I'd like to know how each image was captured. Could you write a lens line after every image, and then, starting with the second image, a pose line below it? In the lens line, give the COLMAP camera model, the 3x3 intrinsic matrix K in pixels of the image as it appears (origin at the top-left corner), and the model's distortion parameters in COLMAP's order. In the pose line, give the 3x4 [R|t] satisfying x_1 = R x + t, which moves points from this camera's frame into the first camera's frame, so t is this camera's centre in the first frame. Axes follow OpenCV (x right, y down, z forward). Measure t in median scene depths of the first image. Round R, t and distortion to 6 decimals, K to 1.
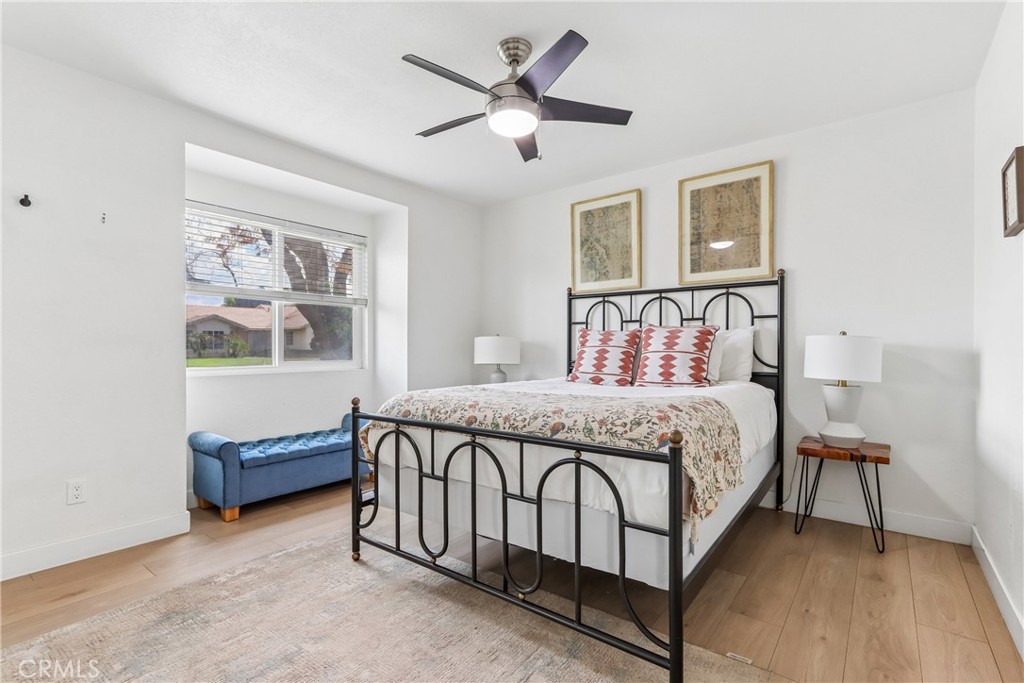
lens RADIAL K [[480.2, 0, 510.2], [0, 480.2, 348.3], [0, 0, 1]] dist [0.000735, 0.000374]
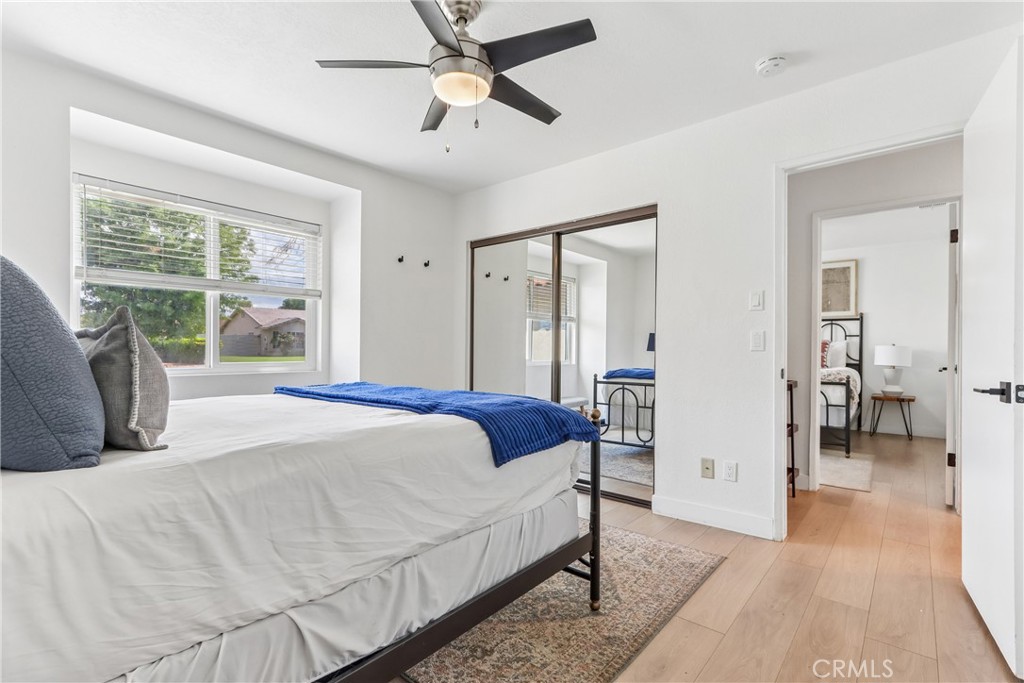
lens RADIAL K [[483.4, 0, 513.7], [0, 483.4, 344.5], [0, 0, 1]] dist [0.002538, 0.000035]
pose [[0.999476, 0.010516, -0.030618, -0.844693], [-0.010764, 0.999911, -0.007932, 0.002900], [0.030532, 0.008258, 0.999500, -1.097444]]
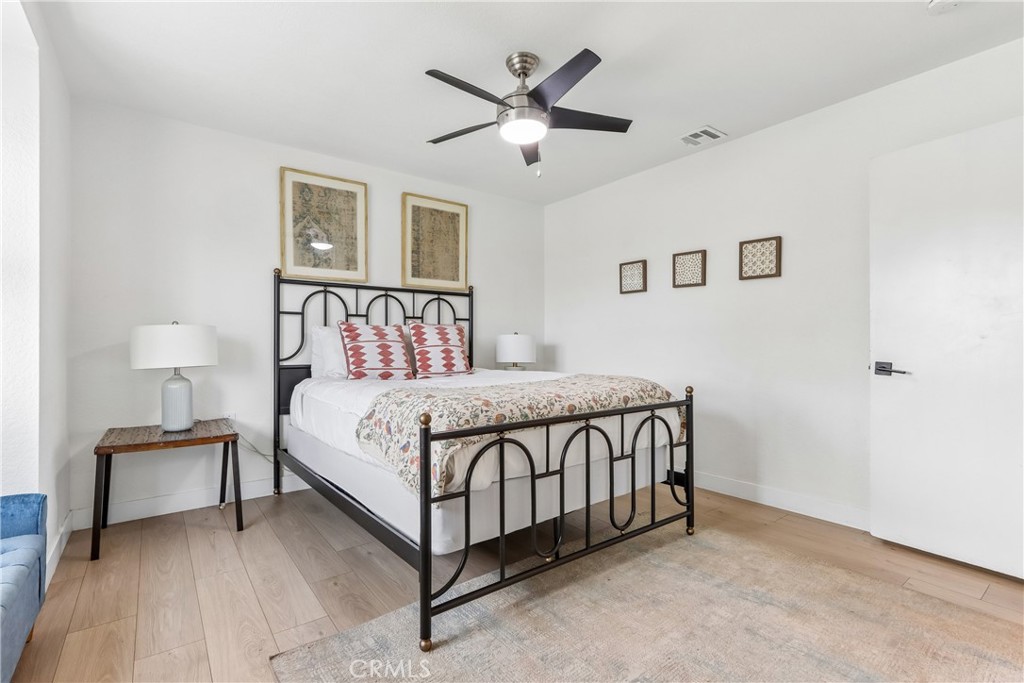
lens RADIAL K [[470.9, 0, 515.4], [0, 470.9, 343.3], [0, 0, 1]] dist [-0.000162, 0.000072]
pose [[0.251381, 0.001289, 0.967887, -0.708858], [0.001405, 0.999998, -0.001697, 0.002786], [-0.967887, 0.001786, 0.251379, 0.531480]]
